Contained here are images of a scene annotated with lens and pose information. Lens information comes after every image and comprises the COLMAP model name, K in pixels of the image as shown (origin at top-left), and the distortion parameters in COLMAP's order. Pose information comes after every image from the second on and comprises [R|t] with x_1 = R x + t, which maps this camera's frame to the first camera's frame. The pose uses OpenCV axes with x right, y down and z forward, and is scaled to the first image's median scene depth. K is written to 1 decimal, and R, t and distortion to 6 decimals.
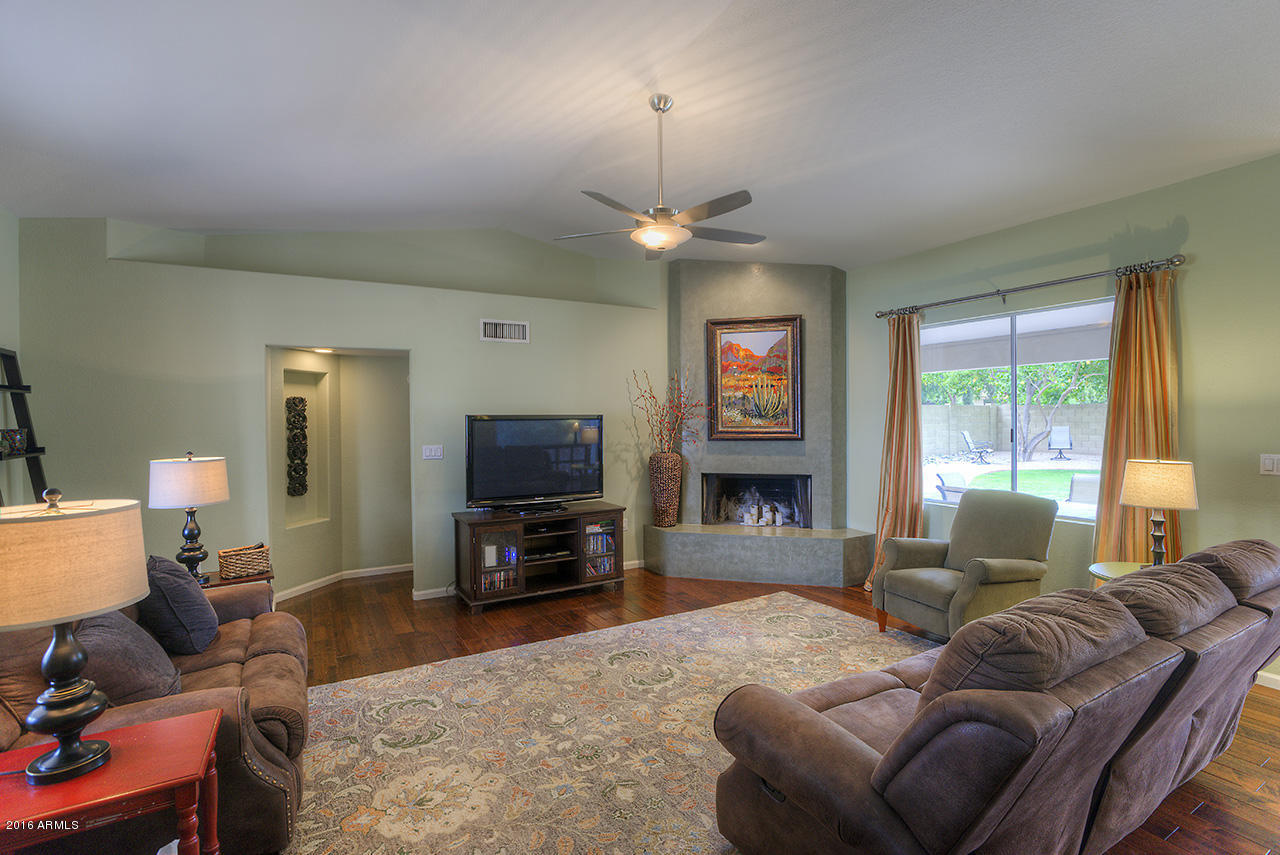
lens RADIAL K [[586.7, 0, 645.4], [0, 586.7, 426.3], [0, 0, 1]] dist [-0.032641, 0.001429]
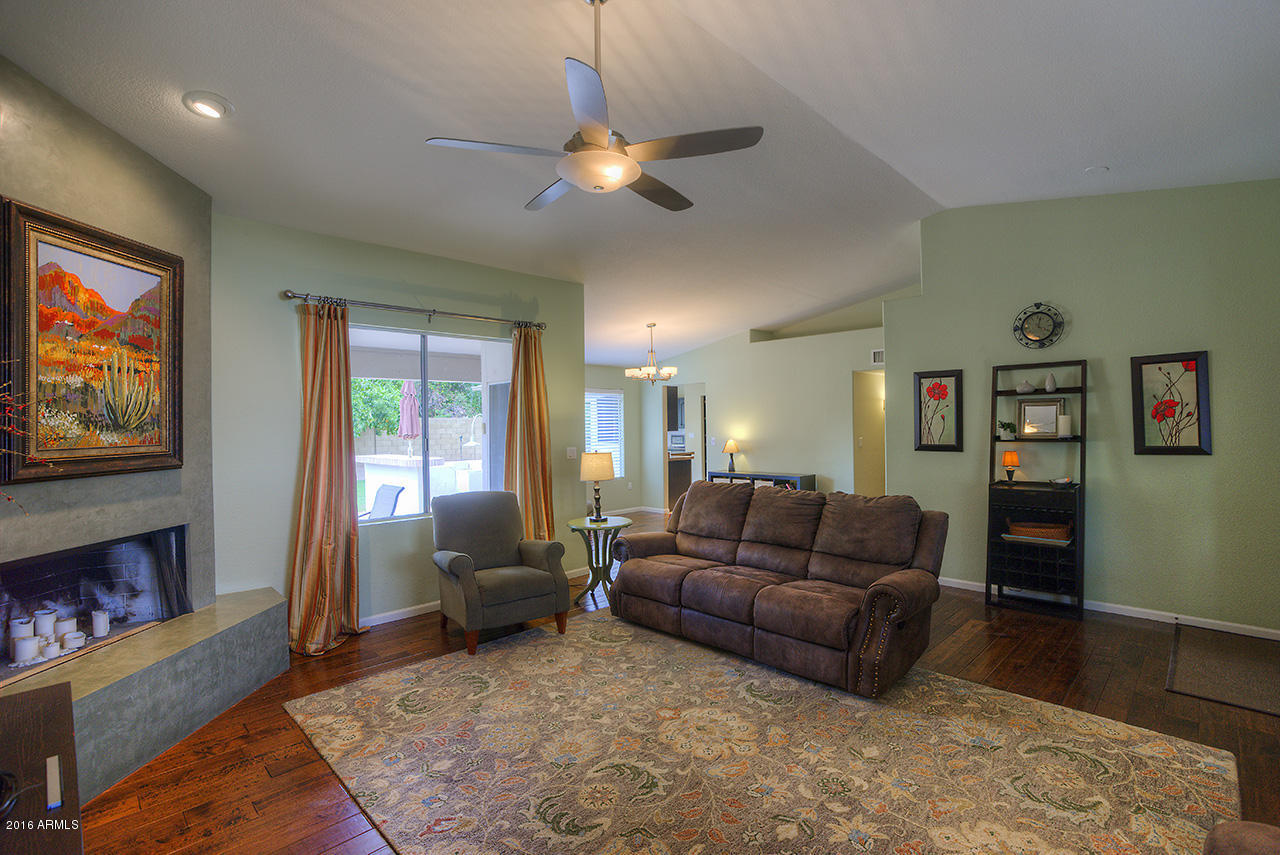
lens RADIAL K [[586.7, 0, 645.4], [0, 586.7, 426.3], [0, 0, 1]] dist [-0.032641, 0.001429]
pose [[-0.249978, 0.010485, 0.968195, -0.415604], [0.030966, 0.999516, -0.002829, -0.002266], [-0.967756, 0.029274, -0.250182, 0.689668]]
